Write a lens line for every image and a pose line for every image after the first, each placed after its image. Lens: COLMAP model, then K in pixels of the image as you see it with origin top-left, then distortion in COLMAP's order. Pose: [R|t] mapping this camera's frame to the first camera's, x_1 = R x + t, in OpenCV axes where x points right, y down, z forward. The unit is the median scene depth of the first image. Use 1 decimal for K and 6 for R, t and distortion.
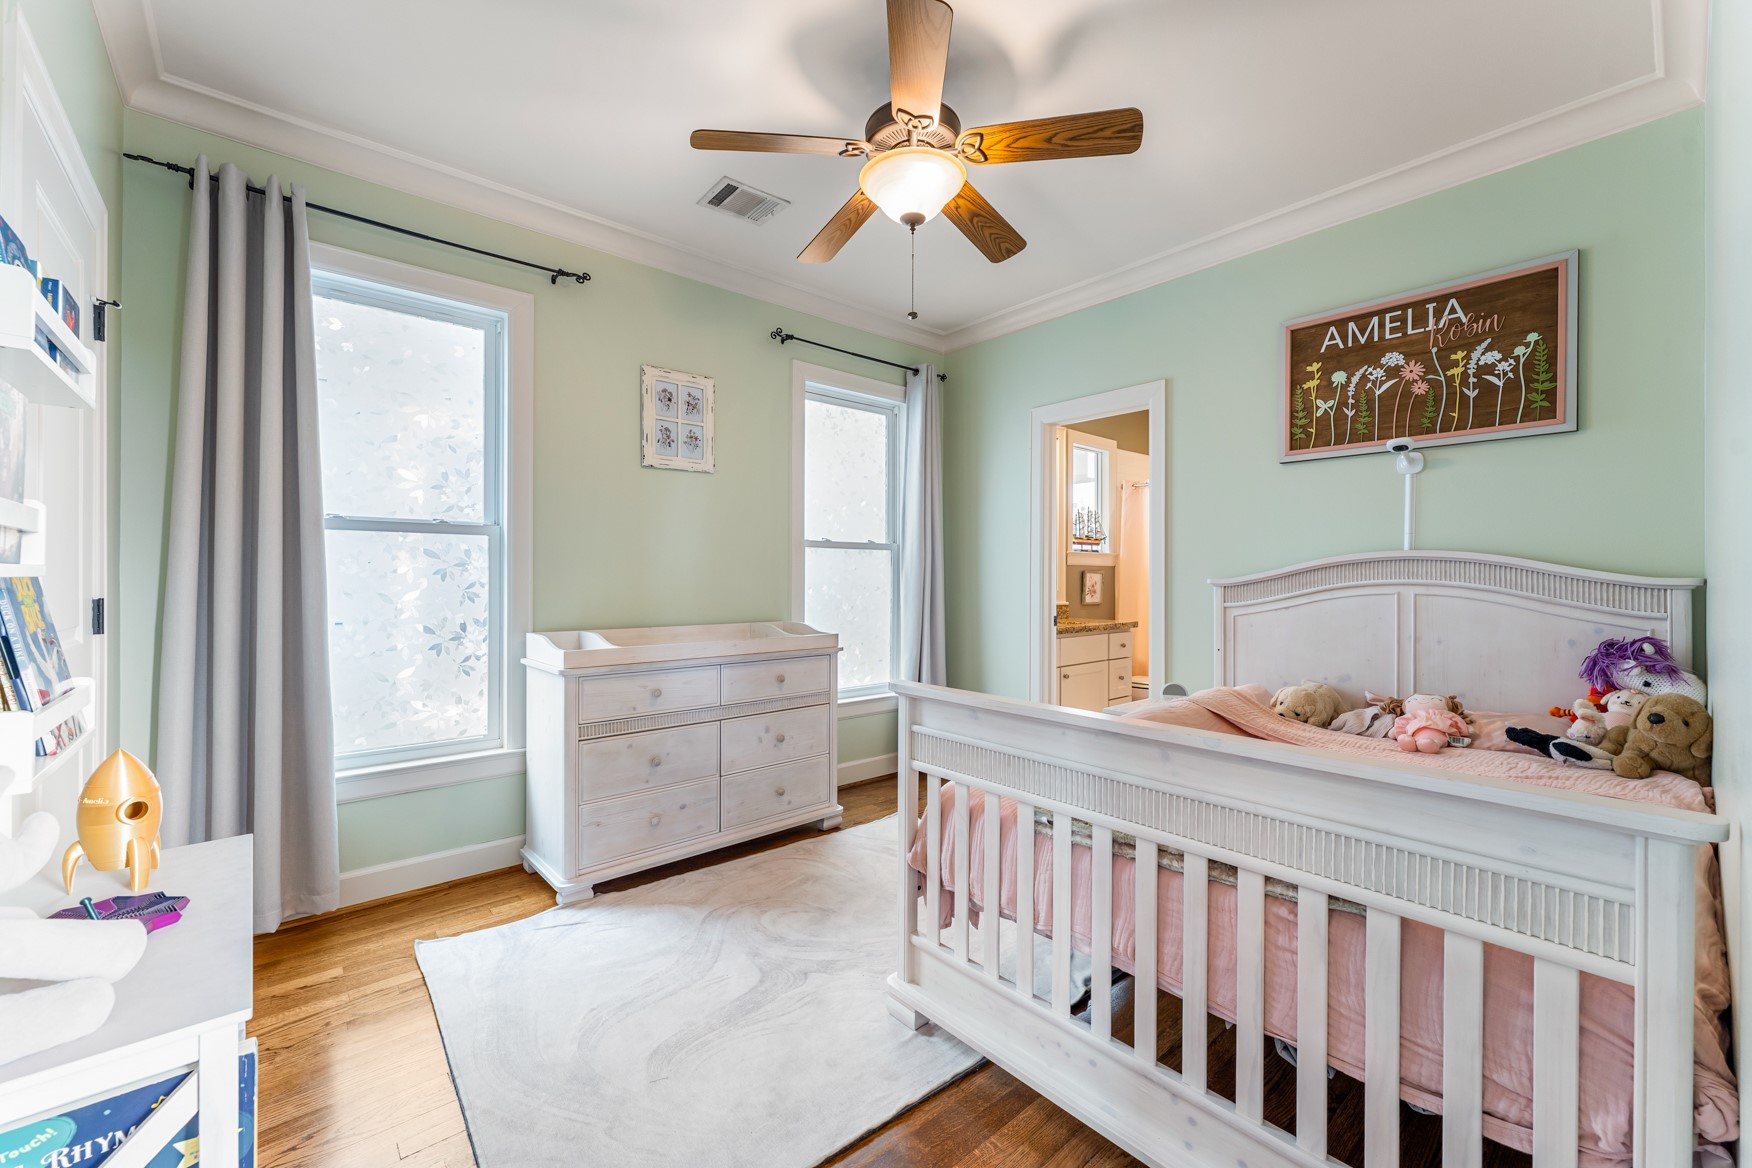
lens RADIAL K [[706.7, 0, 874.8], [0, 706.7, 578.5], [0, 0, 1]] dist [-0.003400, 0.000406]
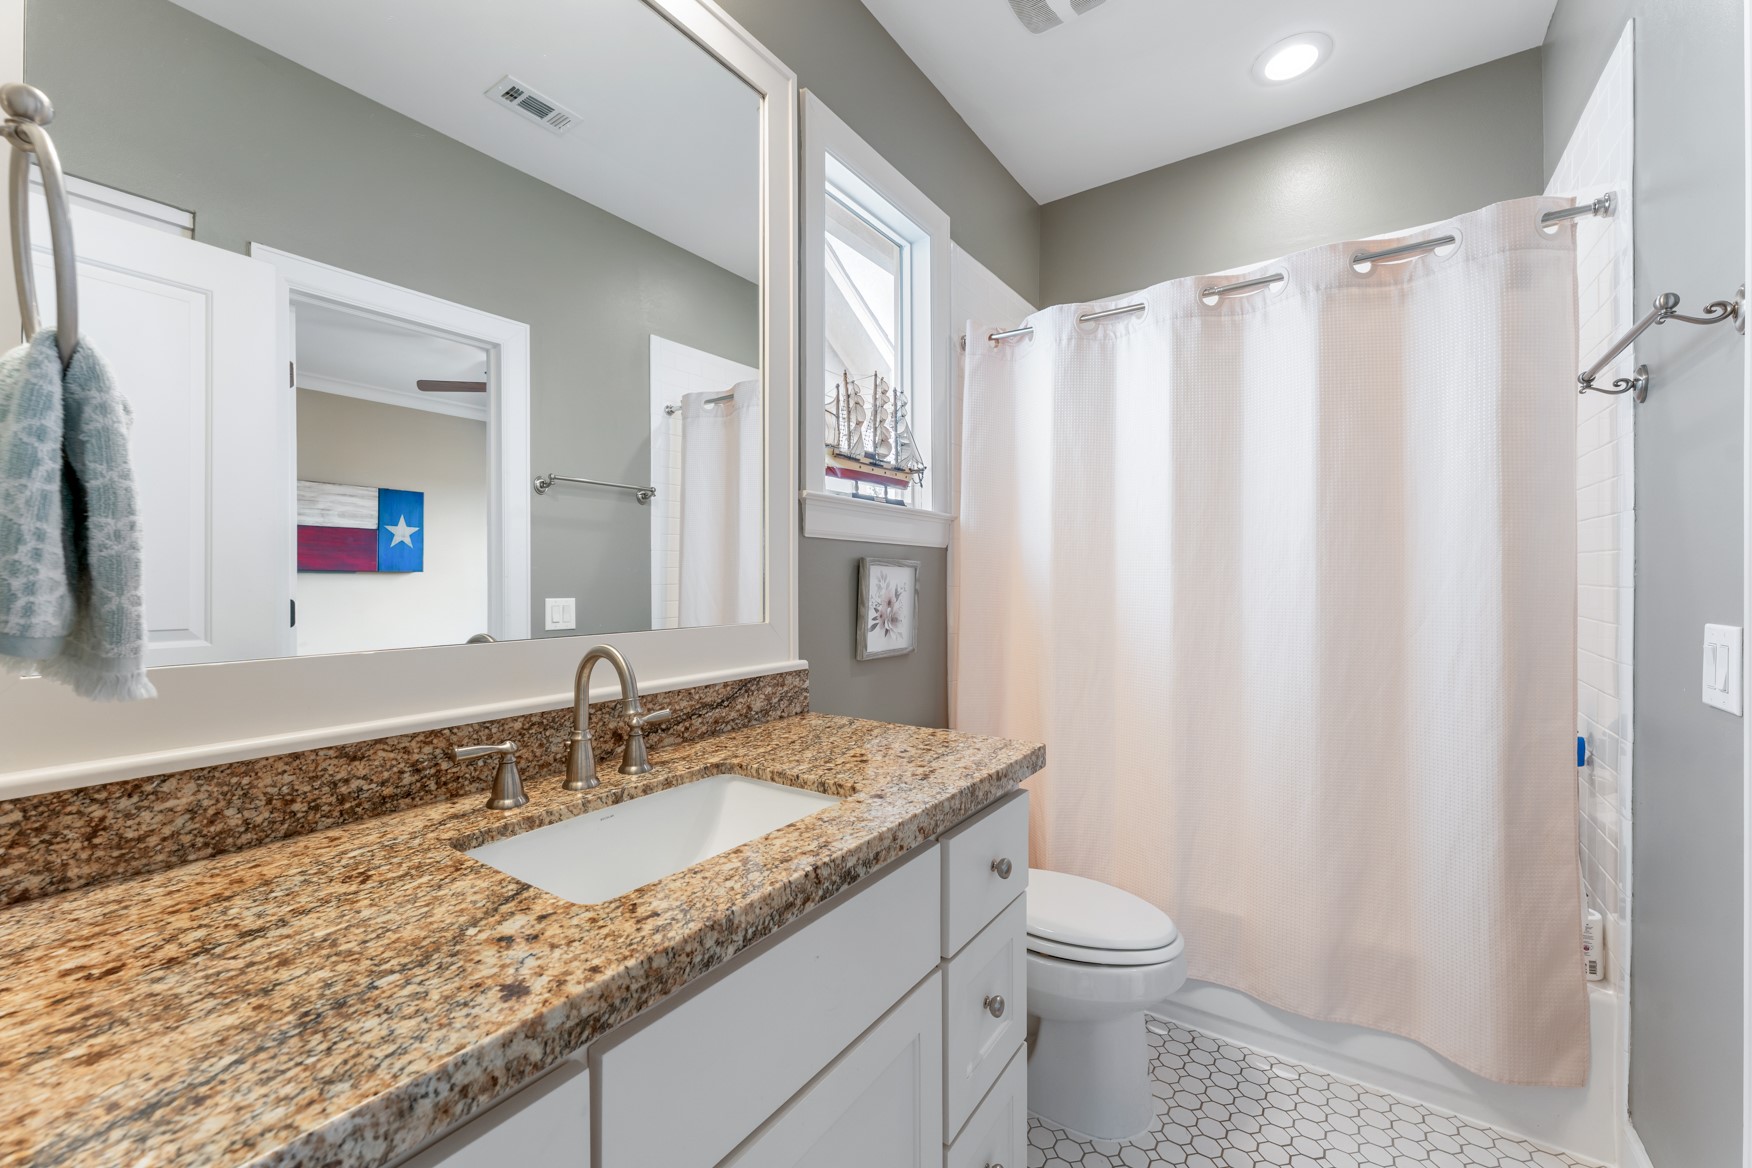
lens RADIAL K [[706.7, 0, 877.1], [0, 706.7, 584.3], [0, 0, 1]] dist [-0.003400, 0.000406]
pose [[0.967181, -0.002601, 0.254075, 0.216404], [0.002609, 0.999997, 0.000305, 0.001215], [-0.254075, 0.000367, 0.967184, 0.669993]]
